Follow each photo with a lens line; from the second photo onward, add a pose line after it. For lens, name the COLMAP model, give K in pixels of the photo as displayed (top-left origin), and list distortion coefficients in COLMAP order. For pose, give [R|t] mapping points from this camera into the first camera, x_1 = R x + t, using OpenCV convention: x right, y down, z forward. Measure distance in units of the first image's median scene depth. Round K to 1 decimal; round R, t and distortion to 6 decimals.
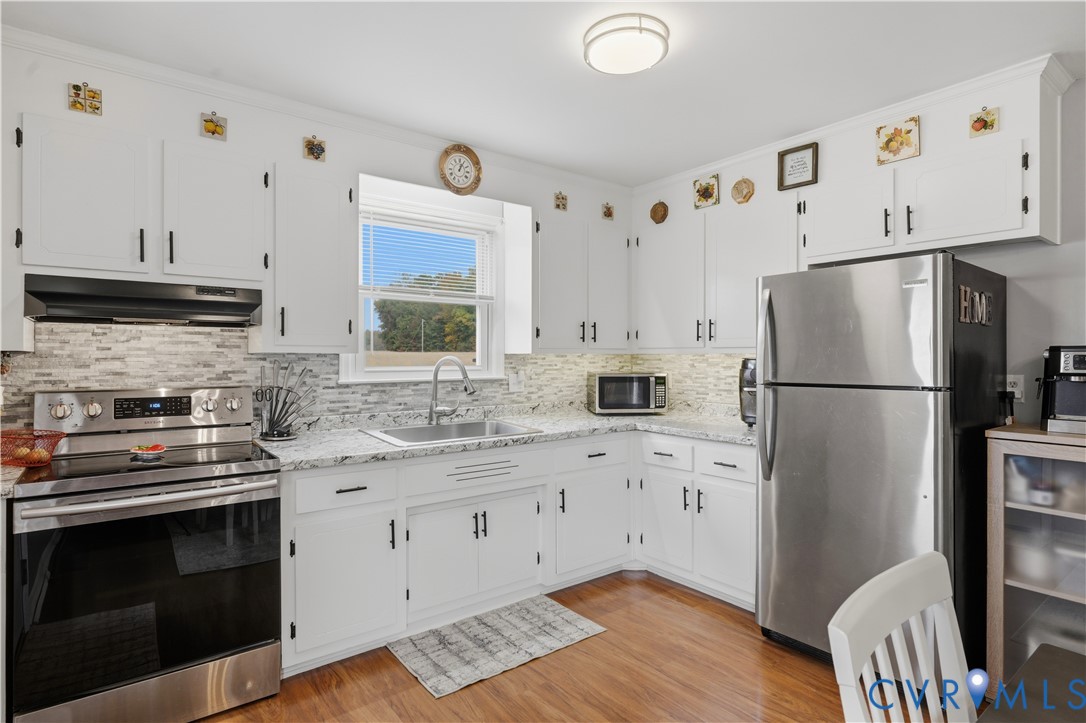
lens RADIAL K [[568.6, 0, 547.2], [0, 568.6, 354.1], [0, 0, 1]] dist [-0.002311, 0.000754]
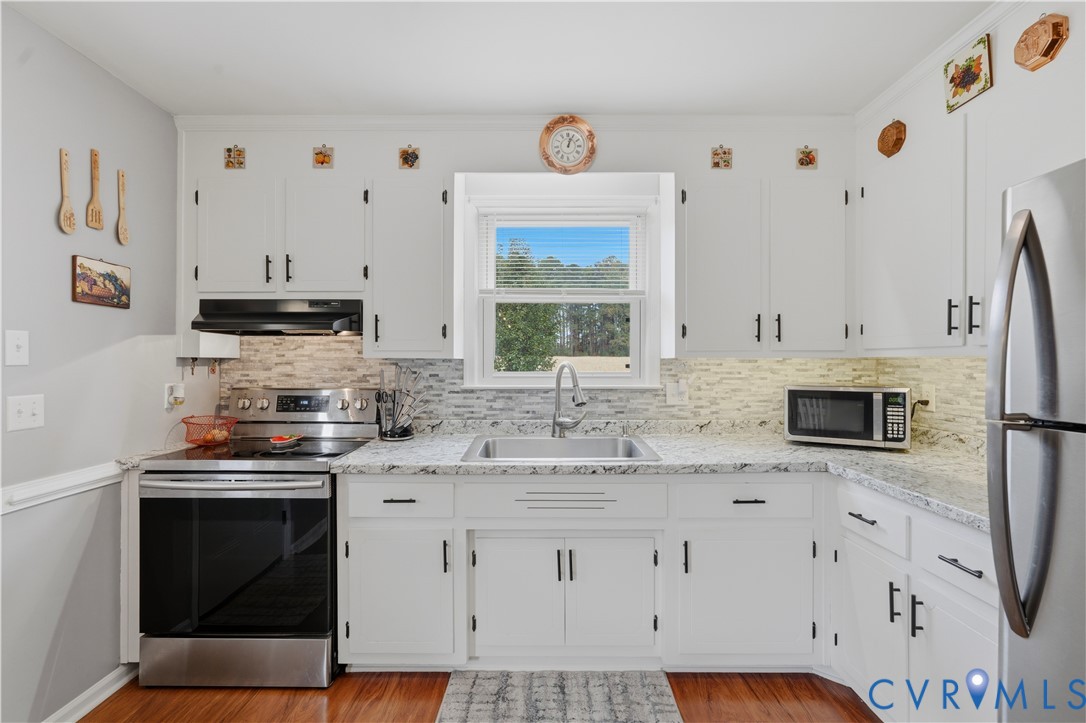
lens RADIAL K [[493.7, 0, 543.0], [0, 493.7, 361.5], [0, 0, 1]] dist [-0.017331, 0.011424]
pose [[0.789577, -0.000830, -0.613652, 0.277217], [0.002453, 0.999995, 0.001803, 0.002677], [0.613647, -0.002929, 0.789575, 0.388266]]
